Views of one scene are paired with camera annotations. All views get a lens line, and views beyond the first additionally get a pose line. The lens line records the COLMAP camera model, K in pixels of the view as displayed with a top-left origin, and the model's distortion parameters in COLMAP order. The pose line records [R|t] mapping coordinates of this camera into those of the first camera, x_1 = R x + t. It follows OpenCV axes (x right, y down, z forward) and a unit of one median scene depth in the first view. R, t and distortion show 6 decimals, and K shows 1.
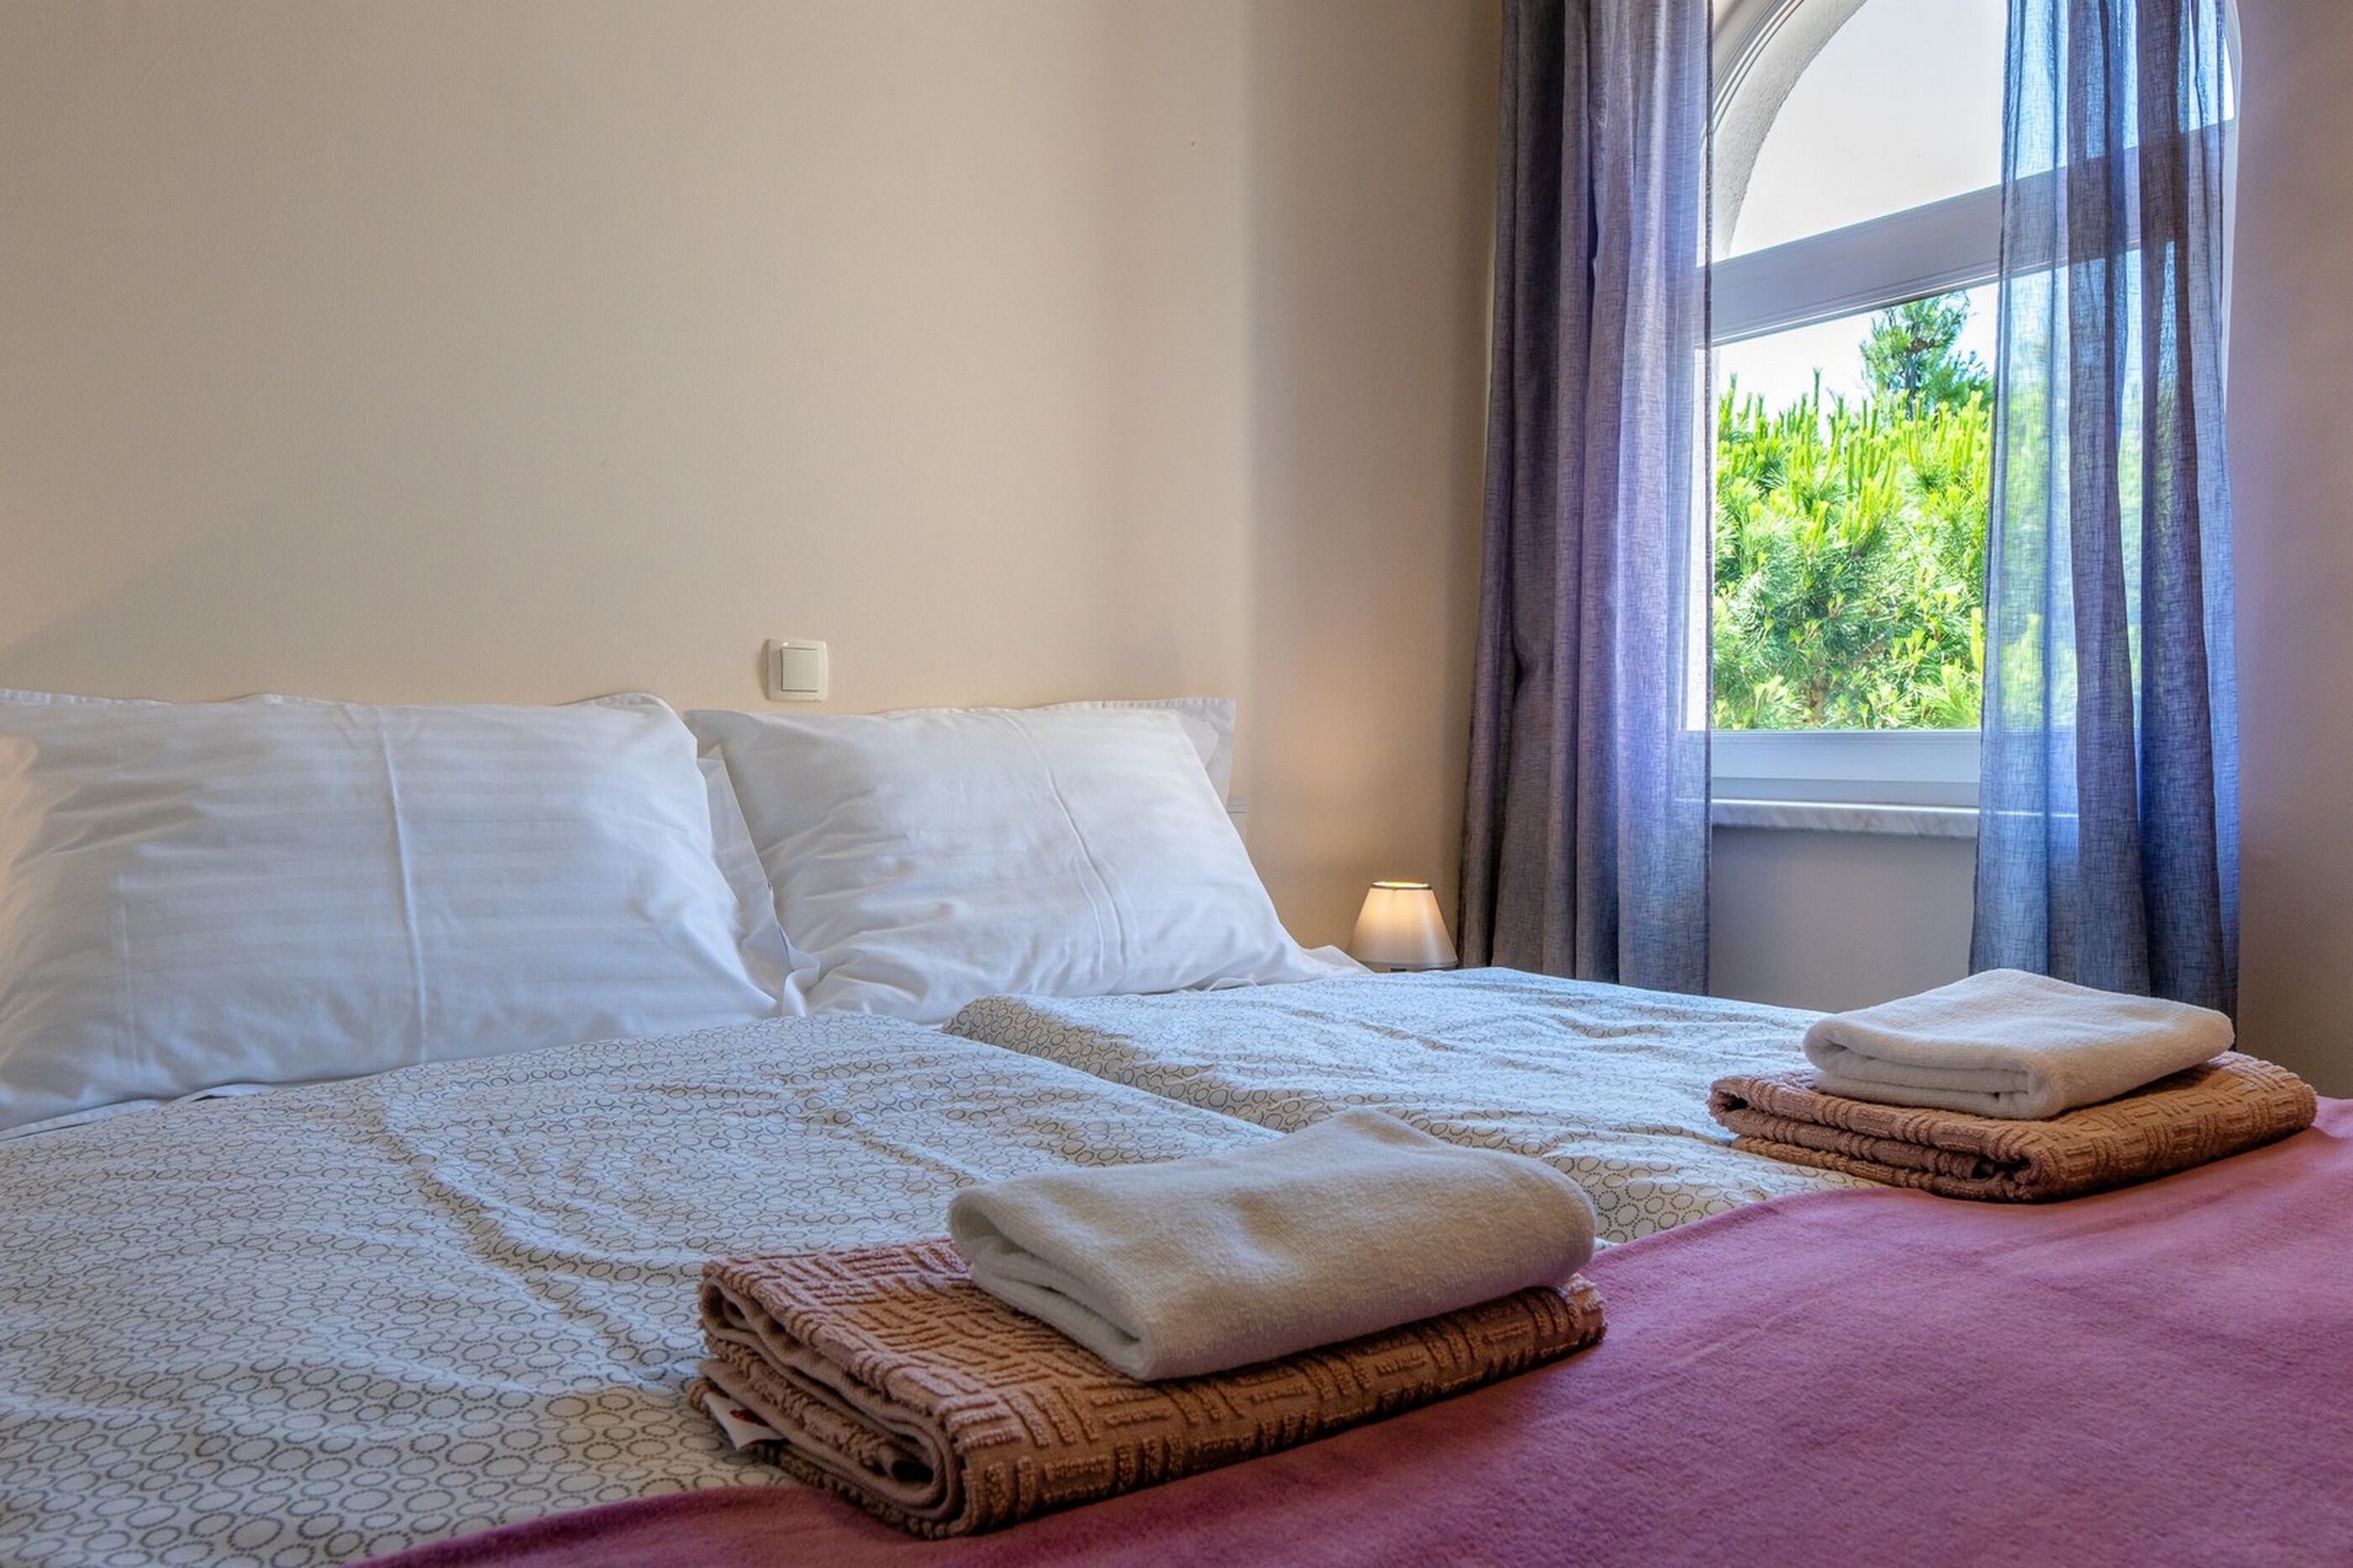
lens RADIAL K [[1700.1, 0, 1176.5], [0, 1700.1, 784.0], [0, 0, 1]] dist [0.000586, -0.000206]
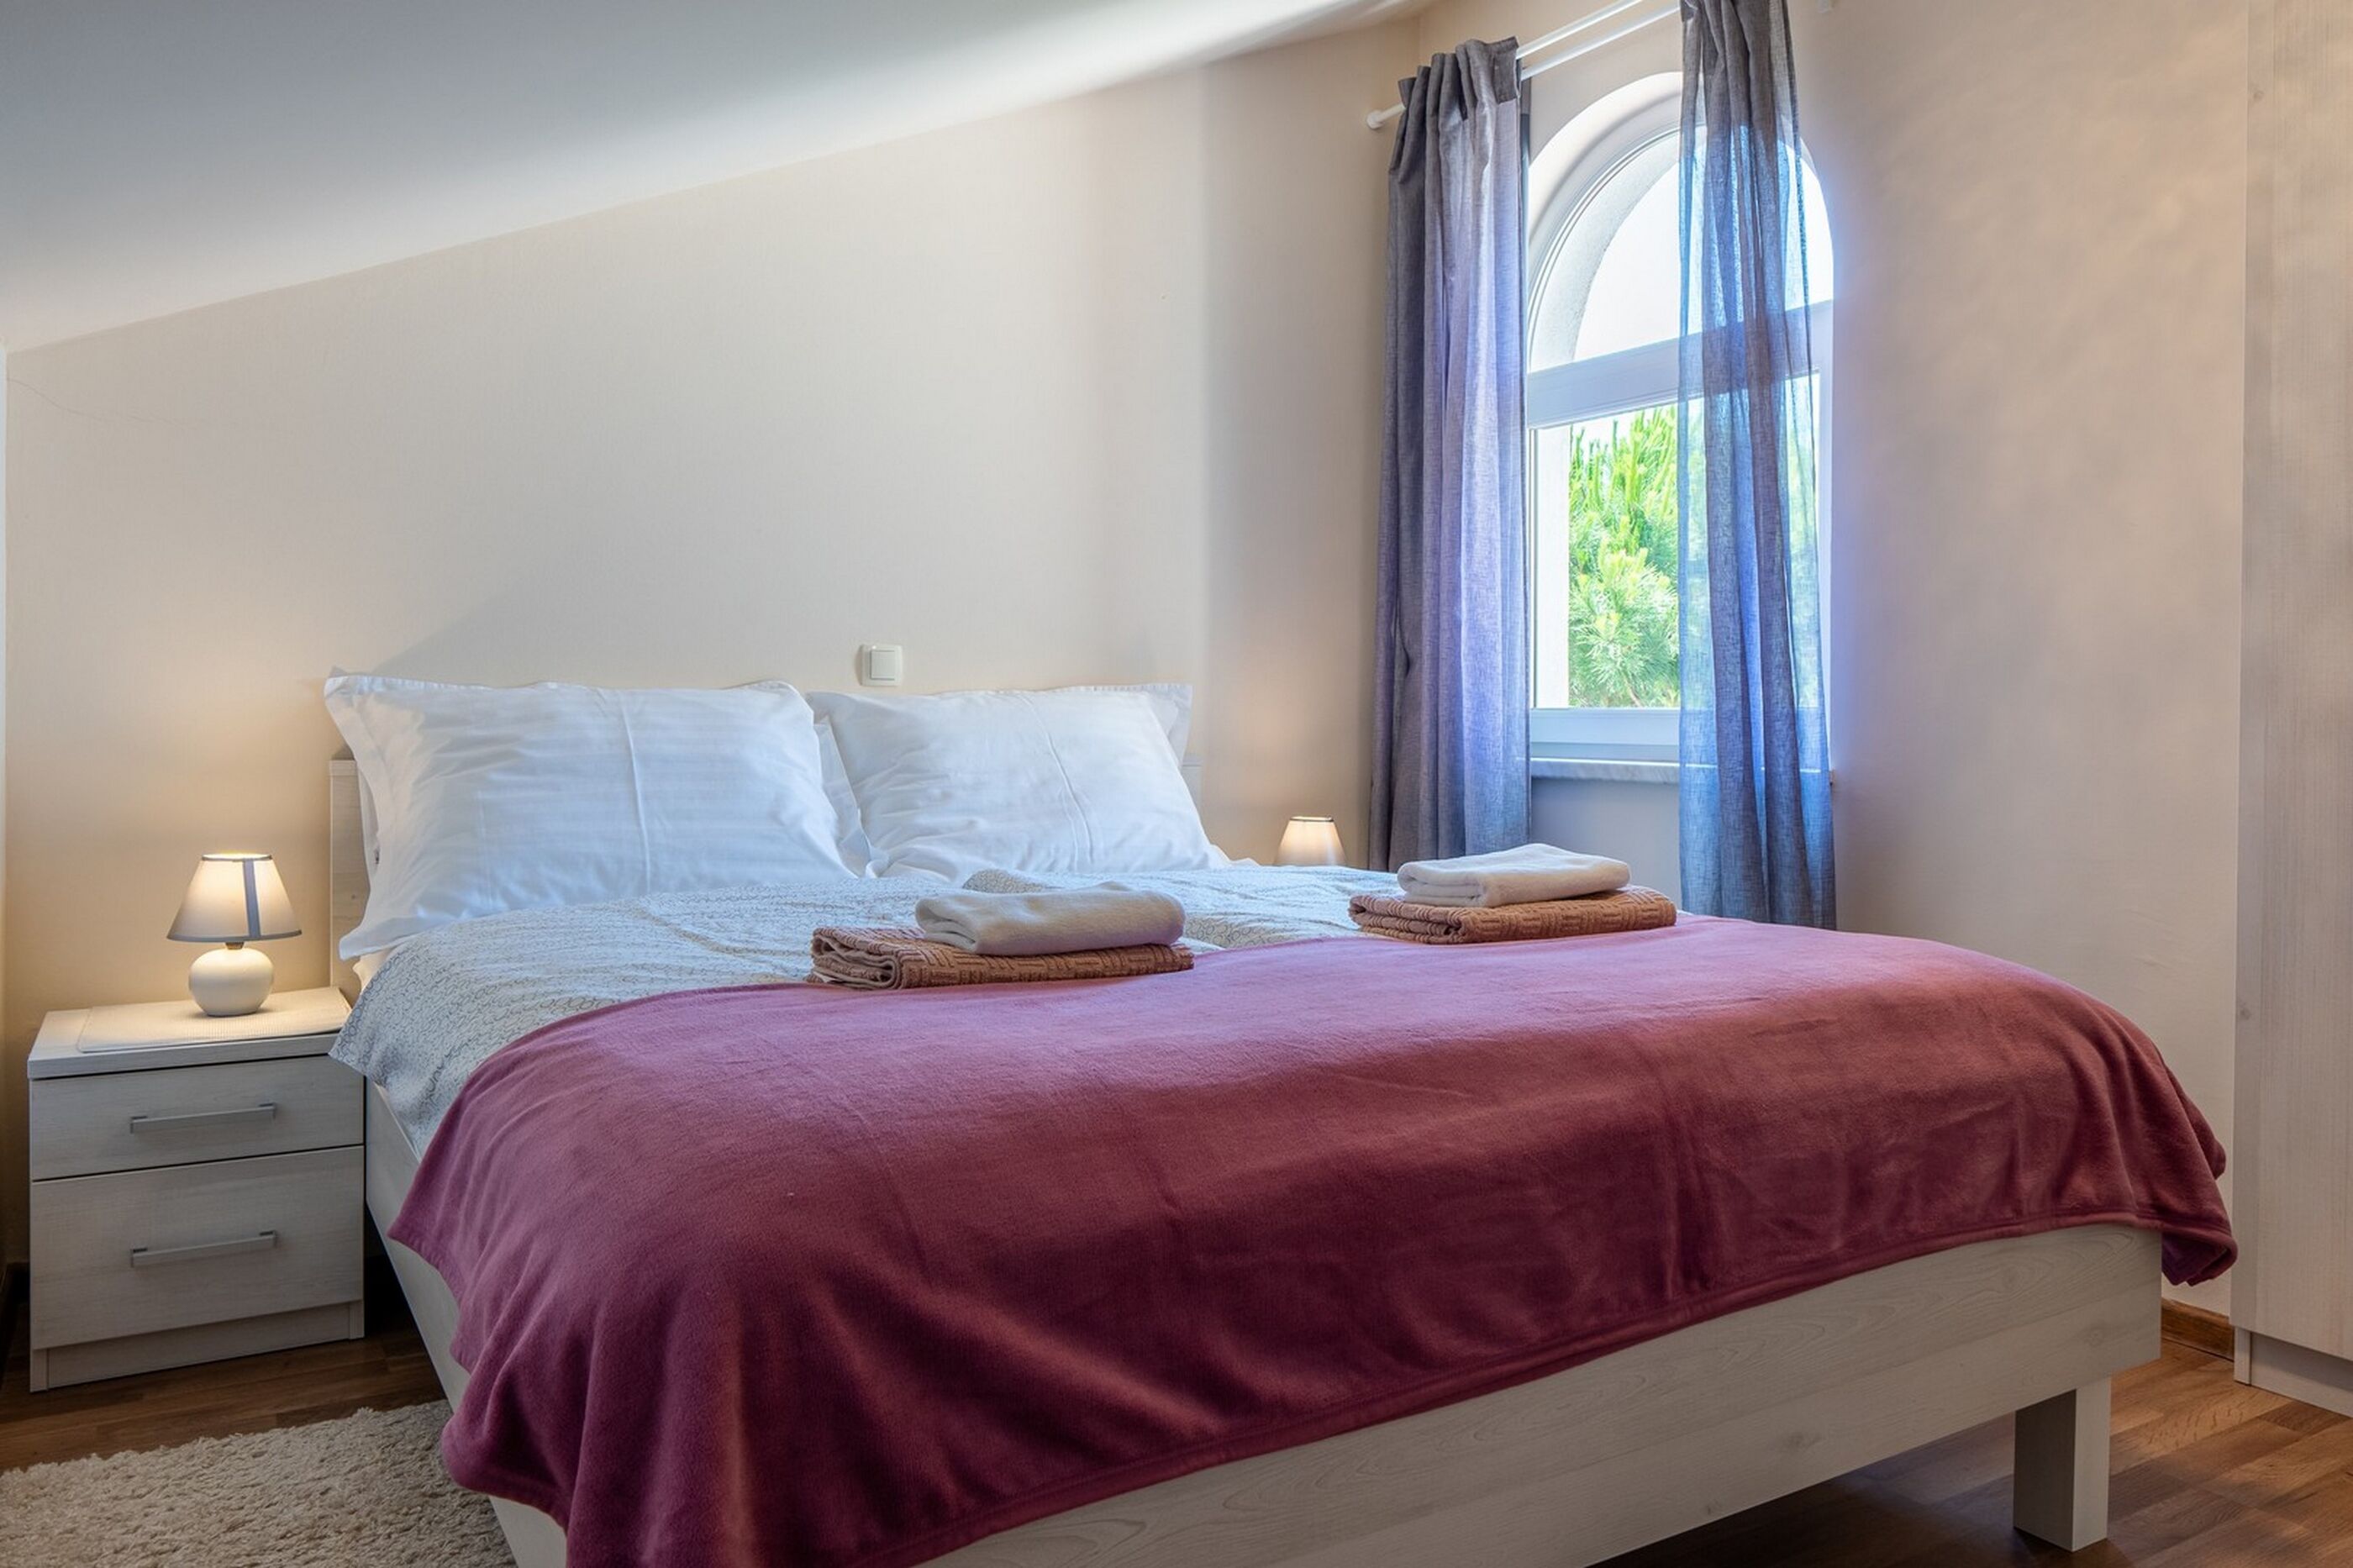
lens RADIAL K [[1656.8, 0, 1178.2], [0, 1656.8, 622.9], [0, 0, 1]] dist [0.004448, 0.001431]
pose [[0.998361, 0.000519, -0.057226, 0.132429], [-0.005145, 0.996725, -0.080704, 0.012981], [0.056997, 0.080866, 0.995094, -0.478158]]
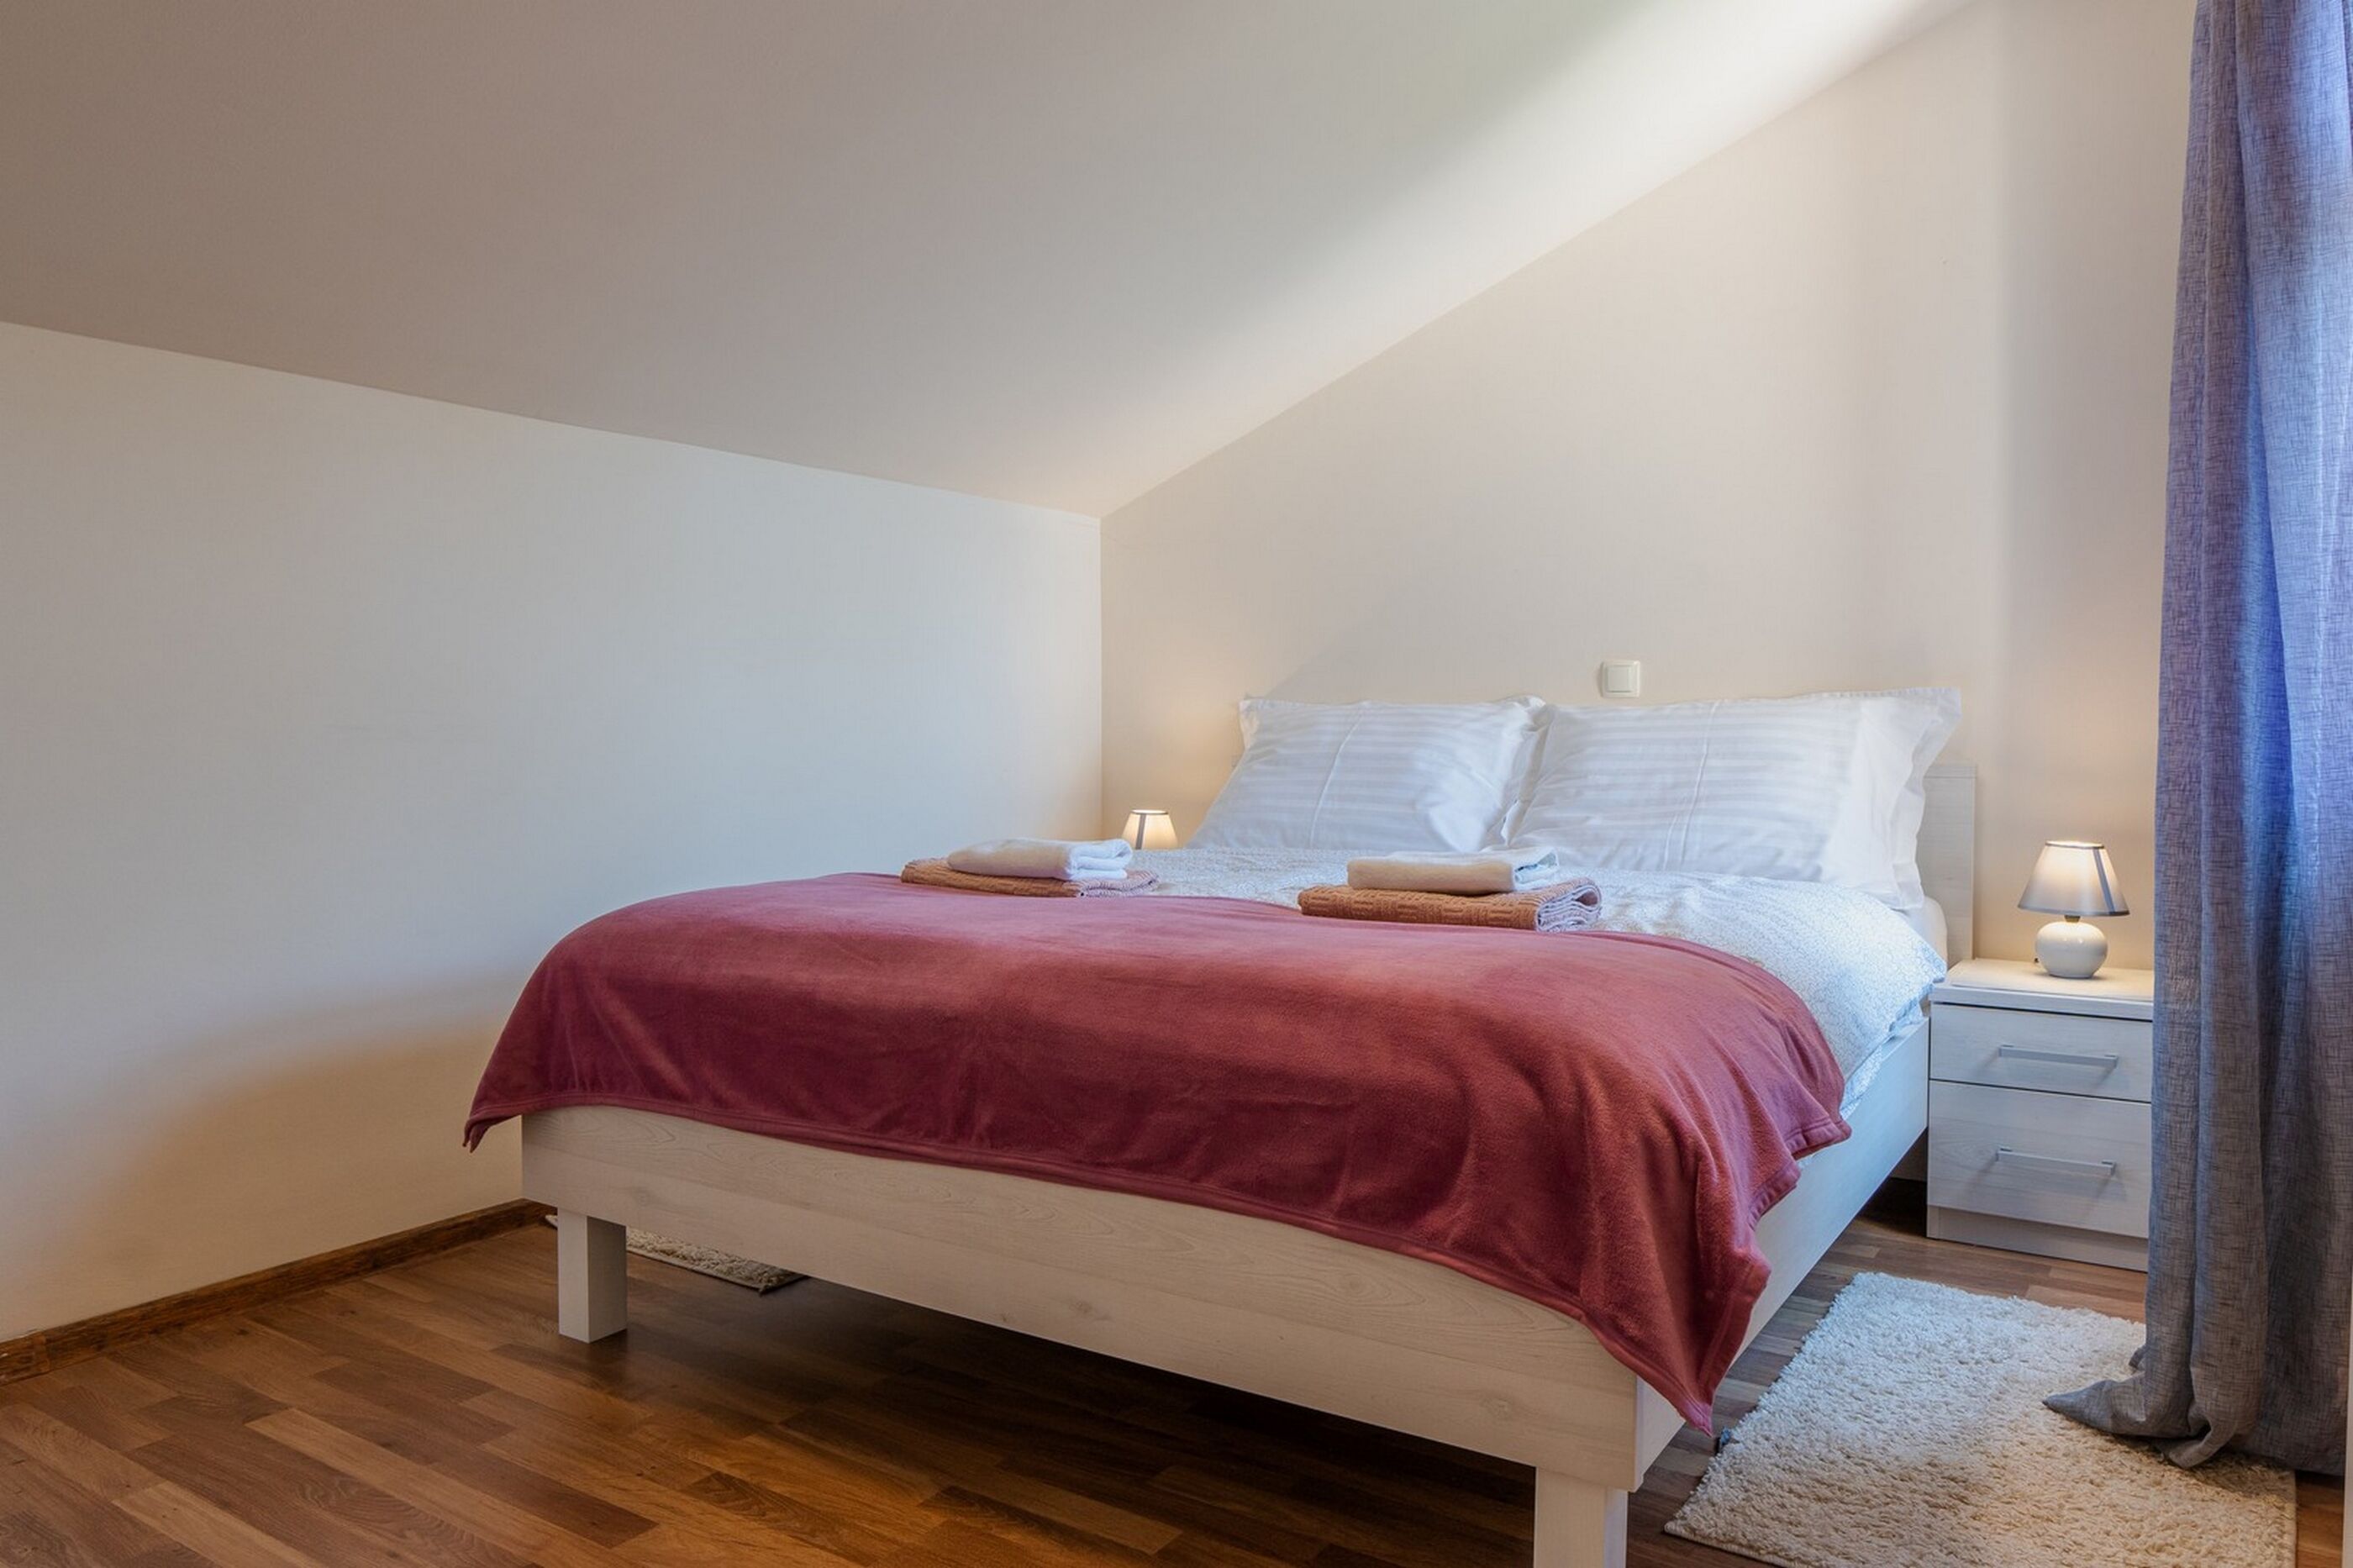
lens RADIAL K [[1662.2, 0, 1183.0], [0, 1662.2, 776.1], [0, 0, 1]] dist [-0.001089, -0.004286]
pose [[0.380825, 0.034845, -0.923990, 1.265780], [-0.014836, 0.999391, 0.031574, -0.018417], [0.924528, 0.001685, 0.381110, -0.028205]]
